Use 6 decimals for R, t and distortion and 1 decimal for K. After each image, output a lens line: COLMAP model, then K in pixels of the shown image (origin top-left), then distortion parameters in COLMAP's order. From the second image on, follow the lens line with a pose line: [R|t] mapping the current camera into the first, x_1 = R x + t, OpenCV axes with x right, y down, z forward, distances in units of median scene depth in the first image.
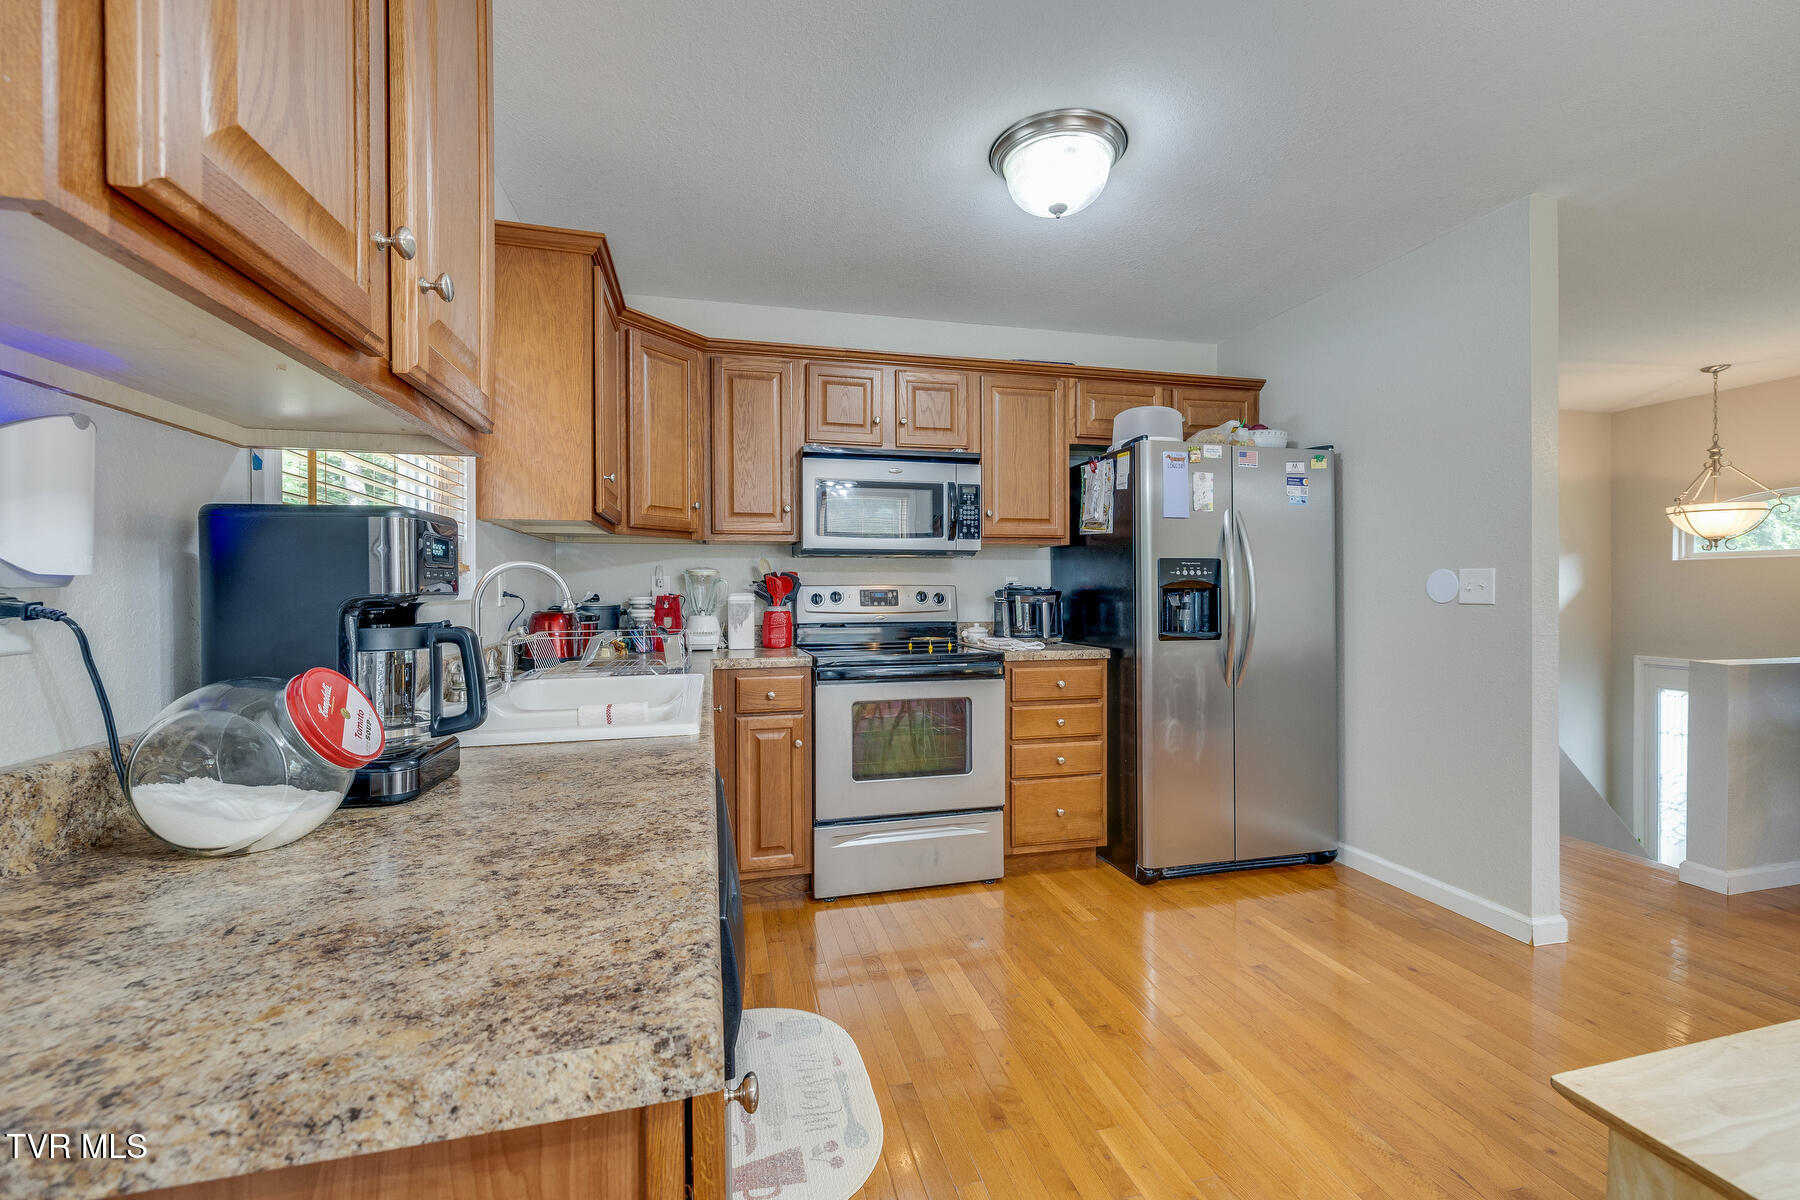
lens RADIAL K [[751.6, 0, 893.9], [0, 751.6, 591.0], [0, 0, 1]] dist [0.000334, 0.000175]
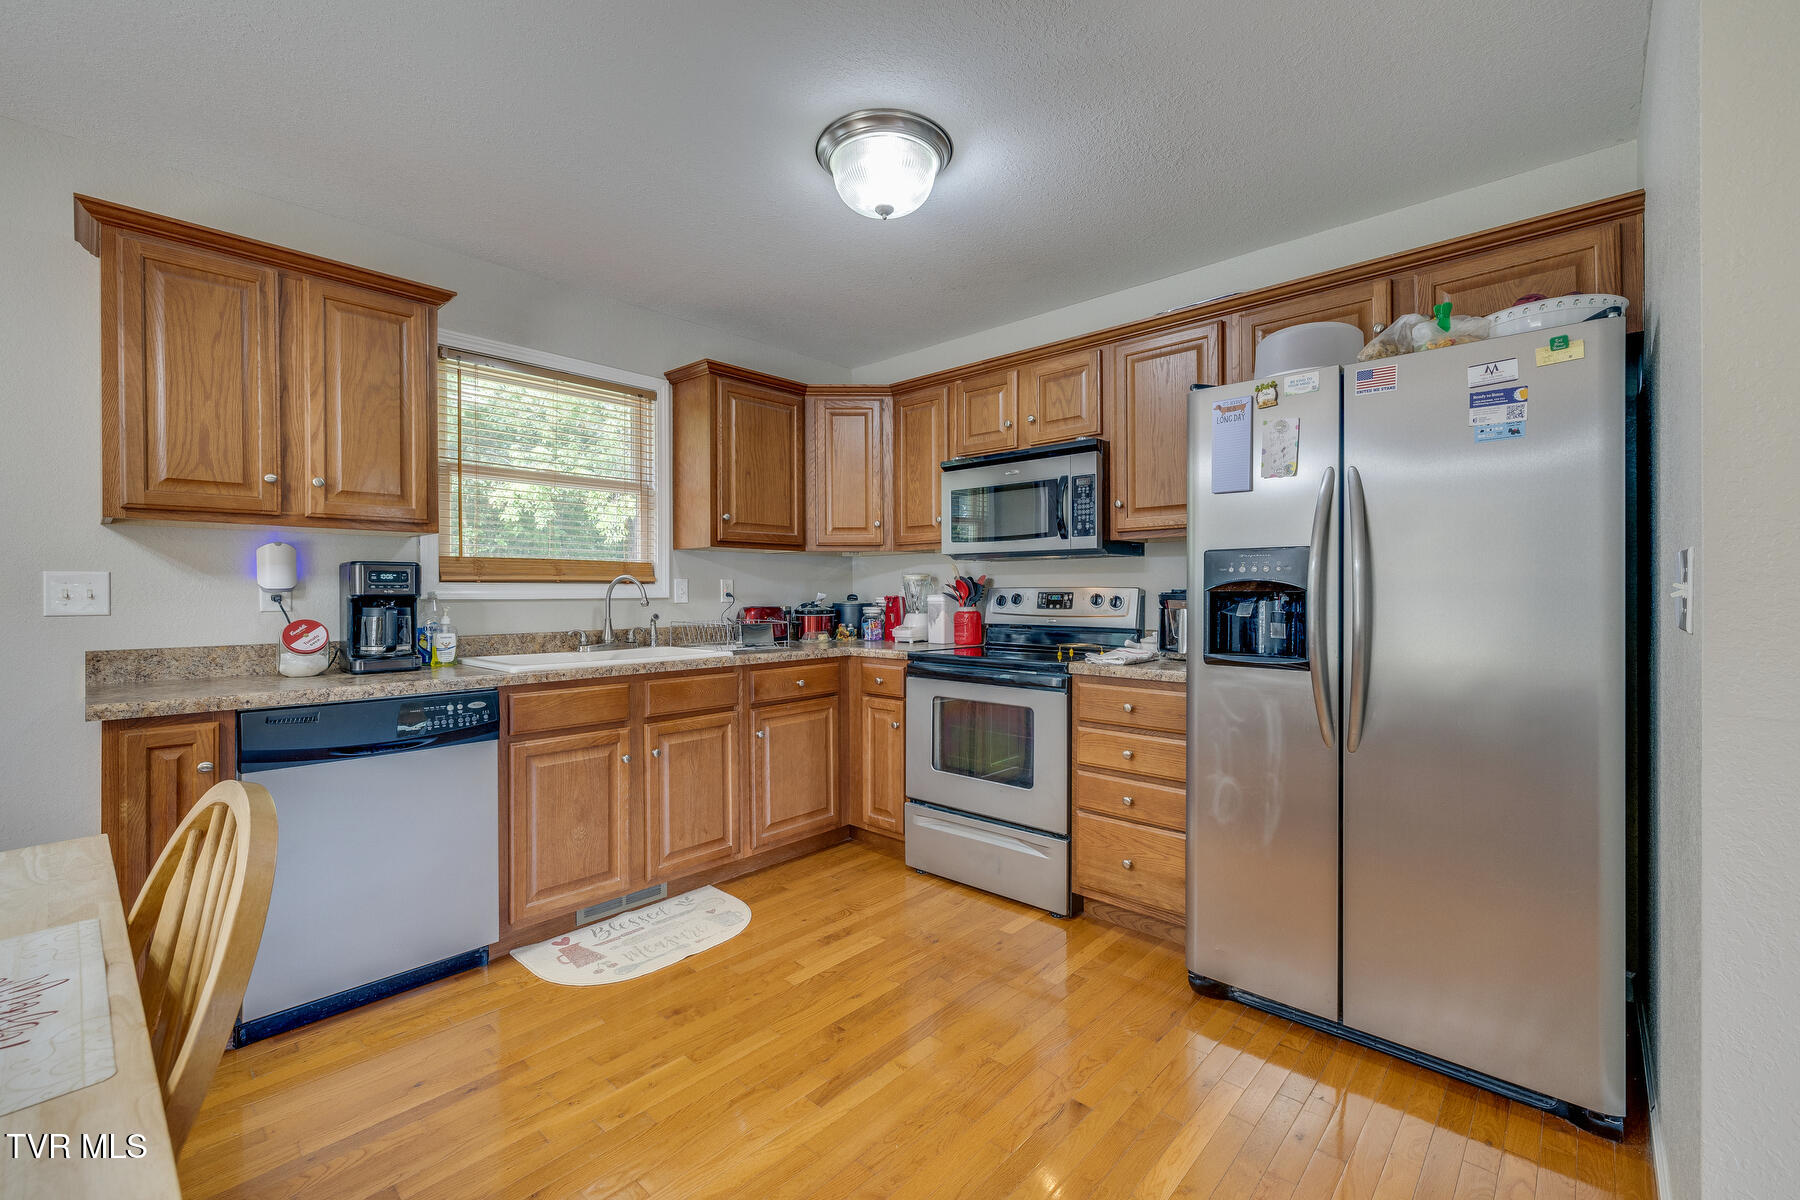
lens RADIAL K [[749.2, 0, 900.6], [0, 749.2, 591.7], [0, 0, 1]] dist [-0.000317, 0.000036]
pose [[0.550112, 0.002778, -0.835087, 0.776926], [-0.001565, 0.999996, 0.002296, -0.004789], [0.835090, 0.000044, 0.550114, 0.347331]]
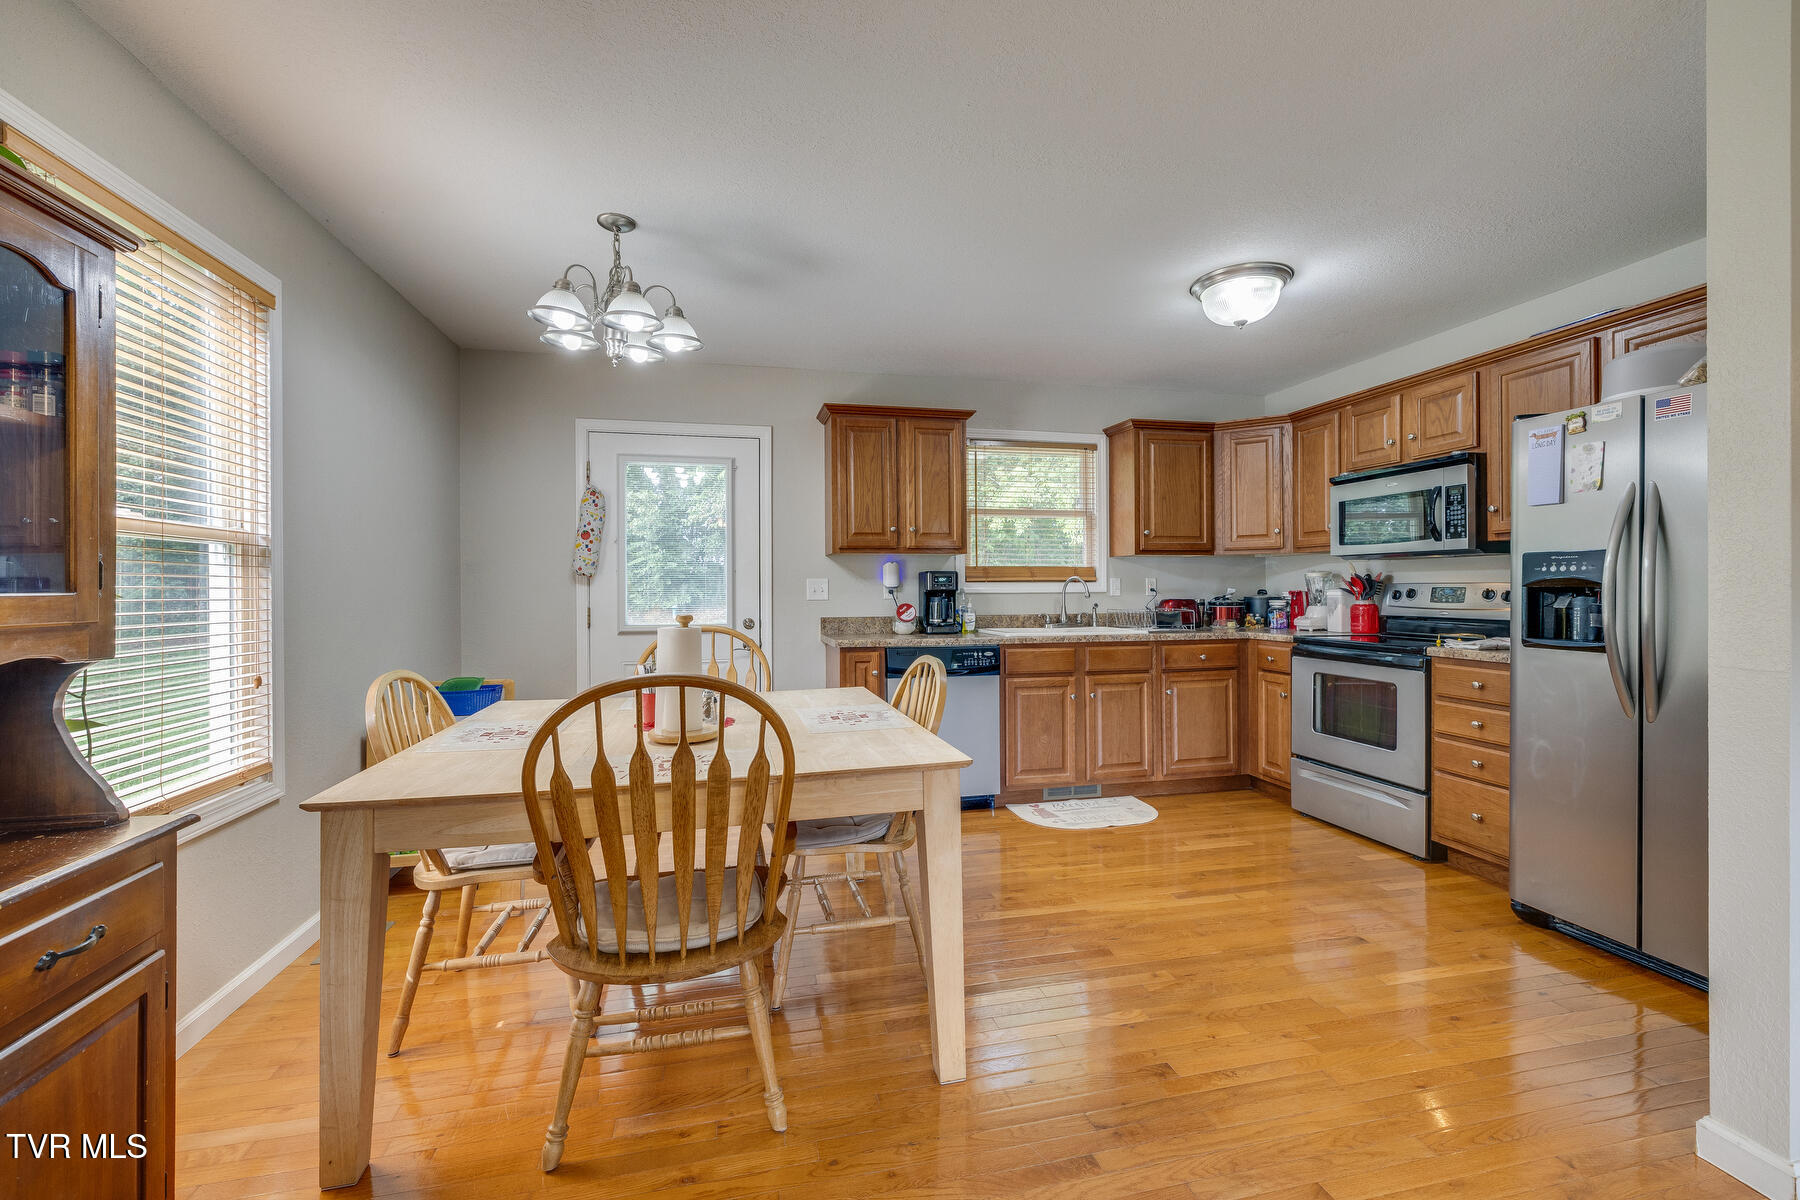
lens RADIAL K [[749.2, 0, 900.6], [0, 749.2, 591.7], [0, 0, 1]] dist [-0.000317, 0.000036]
pose [[-0.021049, 0.008843, -0.999739, 1.218261], [0.002923, 0.999957, 0.008783, -0.008147], [0.999774, -0.002737, -0.021074, 0.280448]]
